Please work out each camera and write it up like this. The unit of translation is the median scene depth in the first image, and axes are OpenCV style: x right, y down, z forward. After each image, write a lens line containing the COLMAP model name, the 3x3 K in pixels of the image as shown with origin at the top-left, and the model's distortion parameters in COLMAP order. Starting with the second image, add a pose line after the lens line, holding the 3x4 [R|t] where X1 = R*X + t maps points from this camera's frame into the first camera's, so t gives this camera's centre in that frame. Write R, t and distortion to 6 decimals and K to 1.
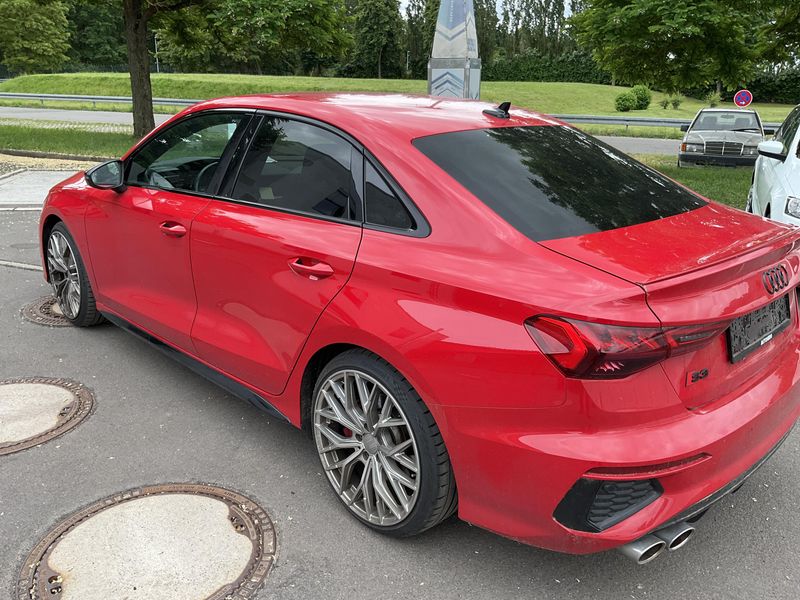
lens RADIAL K [[669.9, 0, 401.4], [0, 669.9, 296.2], [0, 0, 1]] dist [0.022523, -0.051754]
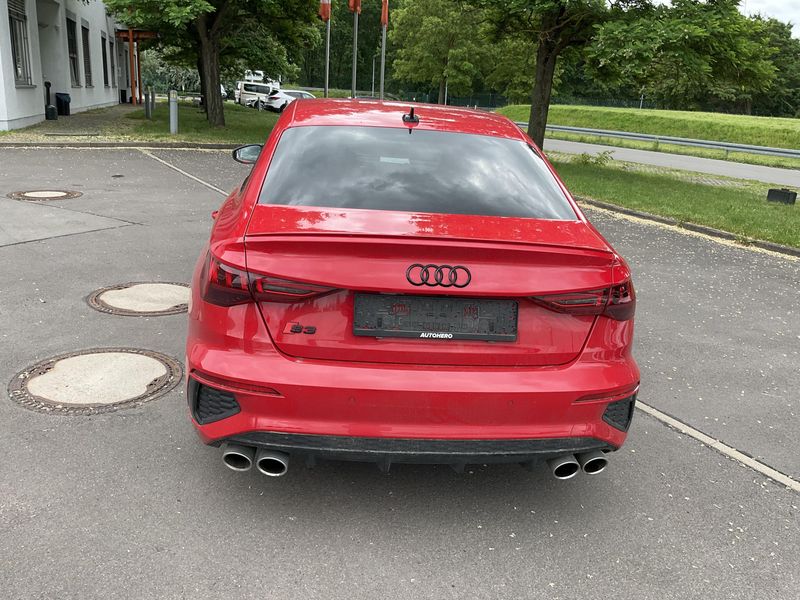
lens RADIAL K [[669.9, 0, 407.6], [0, 669.9, 302.6], [0, 0, 1]] dist [0.022523, -0.051754]
pose [[0.779161, 0.208136, -0.591260, 0.055730], [-0.232458, 0.971947, 0.035814, -0.000280], [0.582127, 0.109538, 0.805686, 0.007855]]
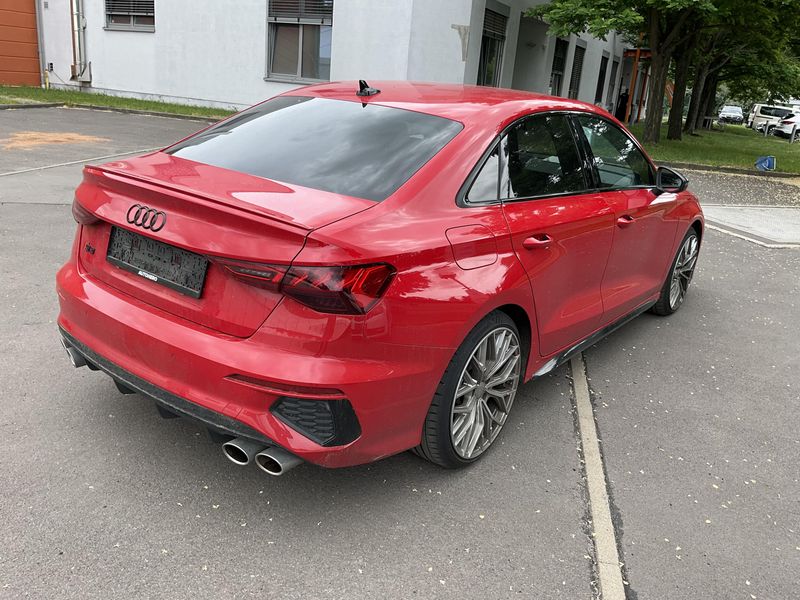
lens RADIAL K [[669.9, 0, 401.4], [0, 669.9, 306.6], [0, 0, 1]] dist [0.022523, -0.051754]
pose [[0.143476, 0.307597, -0.940637, 0.082297], [-0.373186, 0.897121, 0.236444, -0.014694], [0.916595, 0.317109, 0.243507, 0.057025]]
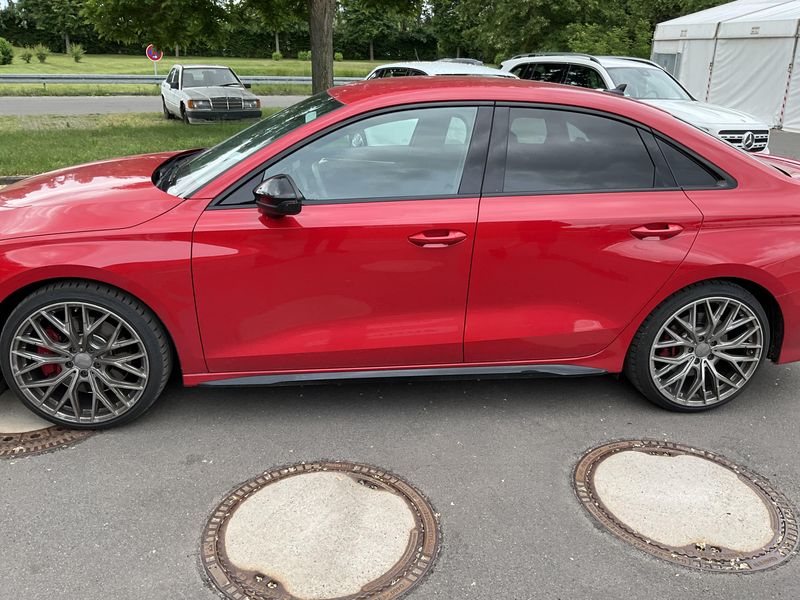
lens RADIAL K [[669.9, 0, 400.8], [0, 669.9, 306.0], [0, 0, 1]] dist [0.022523, -0.051754]
pose [[0.615370, -0.283020, 0.735676, -0.074441], [0.223051, 0.957693, 0.181856, -0.013097], [-0.756021, 0.052185, 0.652464, 0.030978]]
